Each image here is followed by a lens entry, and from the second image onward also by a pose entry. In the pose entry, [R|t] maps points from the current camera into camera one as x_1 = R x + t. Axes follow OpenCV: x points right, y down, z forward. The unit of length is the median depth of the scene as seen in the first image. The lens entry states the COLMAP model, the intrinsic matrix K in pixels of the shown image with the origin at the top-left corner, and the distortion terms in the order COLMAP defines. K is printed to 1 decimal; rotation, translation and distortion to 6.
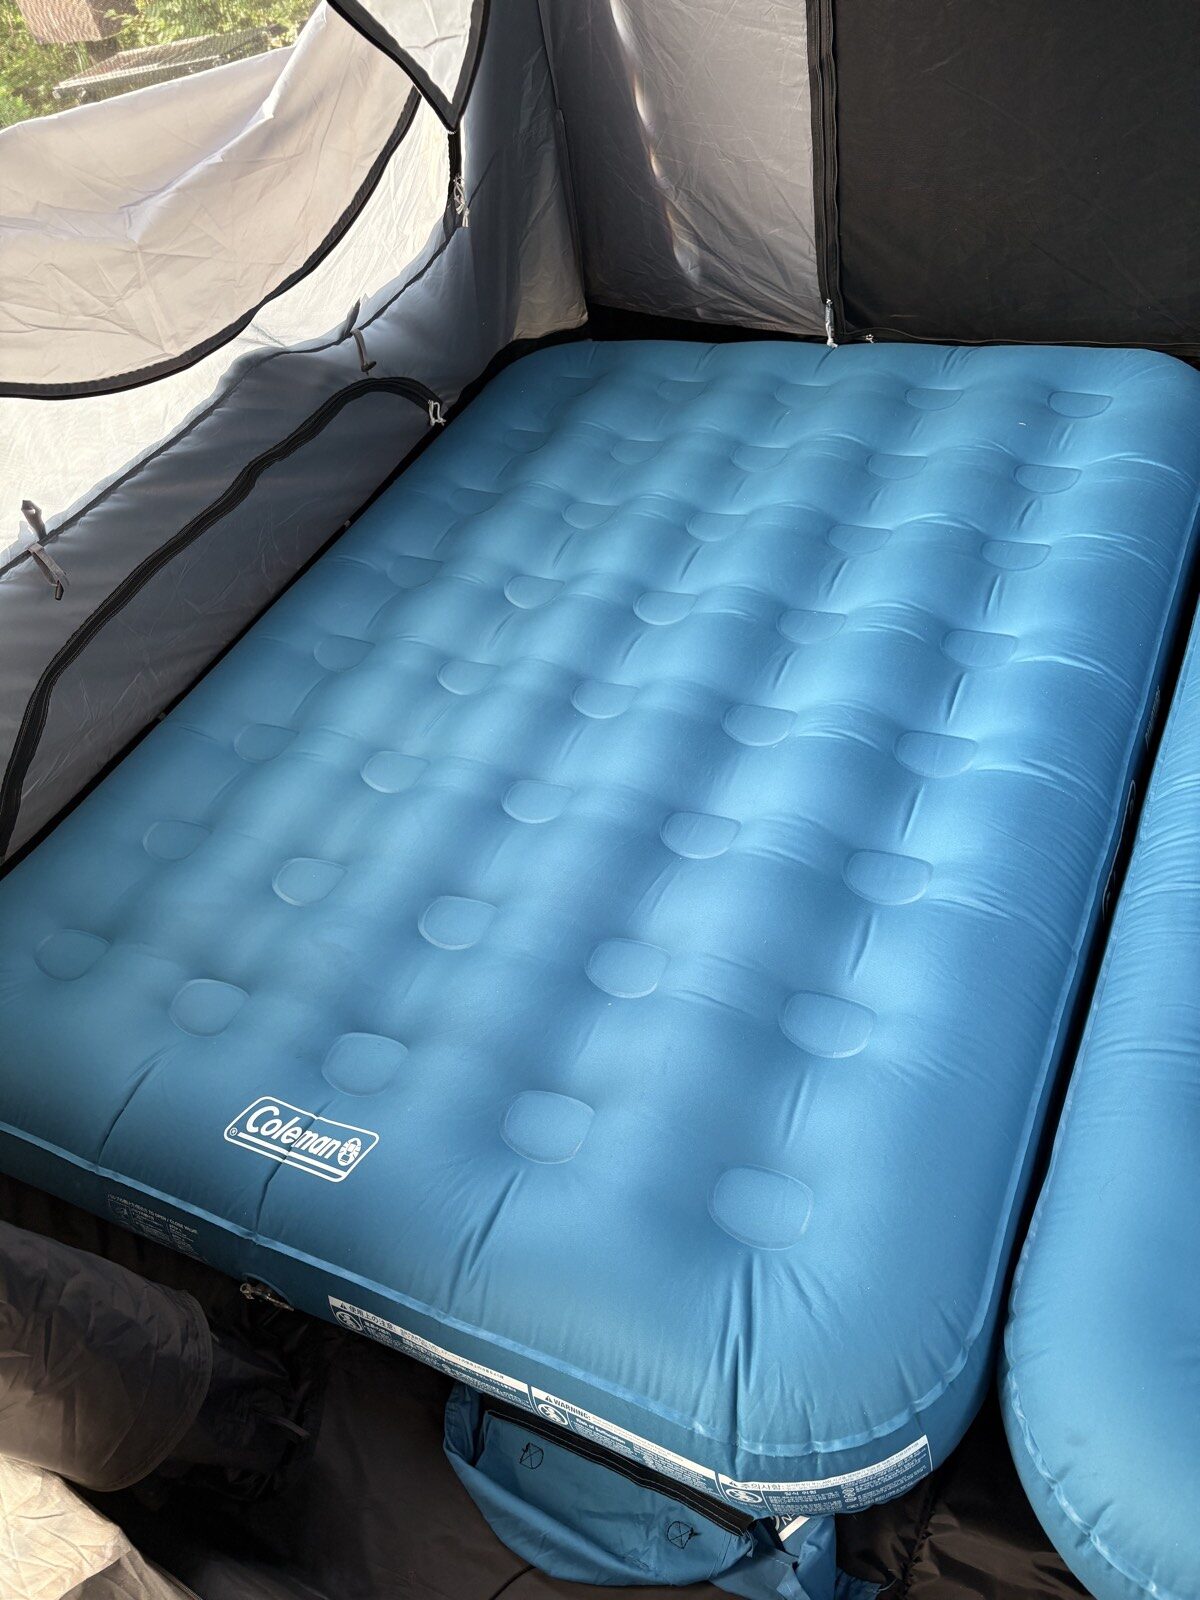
lens RADIAL K [[1213.6, 0, 624.0], [0, 1213.6, 795.1], [0, 0, 1]] dist [0.058961, 0.001441]
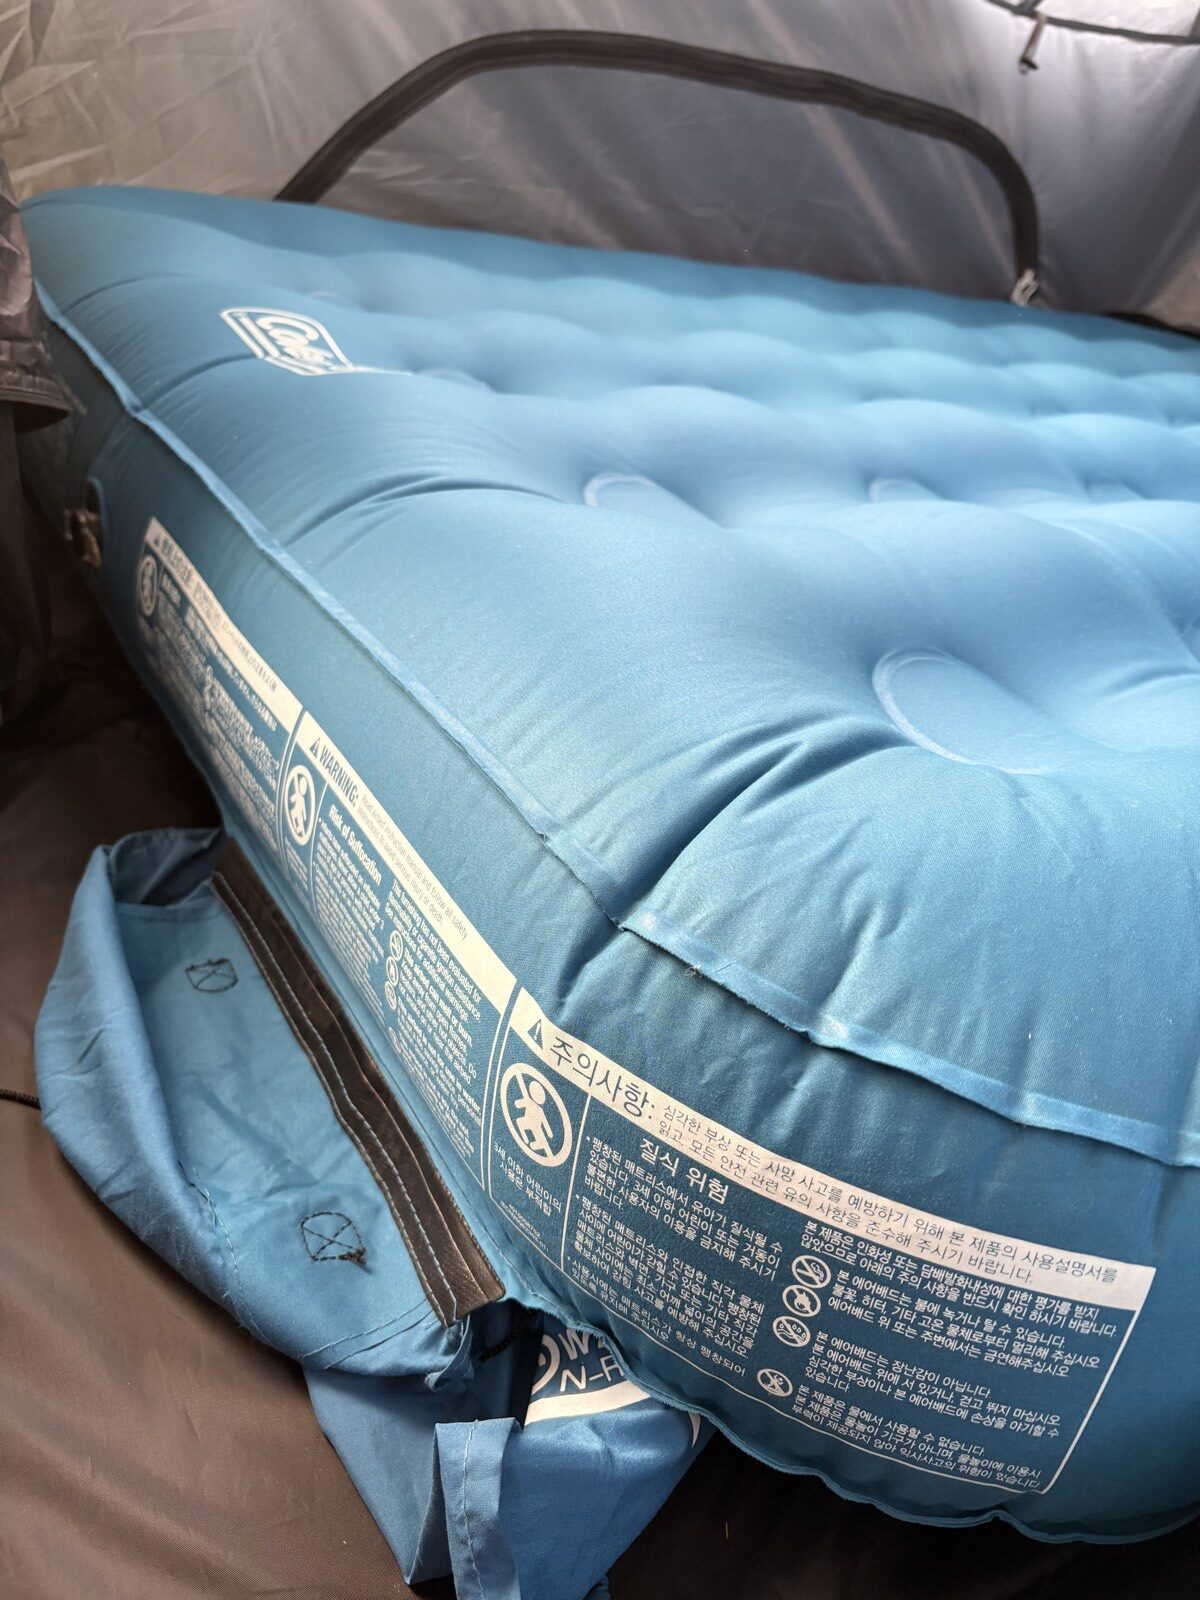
lens RADIAL K [[1234.8, 0, 649.1], [0, 1234.8, 799.5], [0, 0, 1]] dist [0.006683, 0.004848]
pose [[0.780476, 0.554720, -0.288344, 0.158268], [-0.611924, 0.772310, -0.170546, 0.500051], [0.128086, 0.309552, 0.942216, 0.612923]]
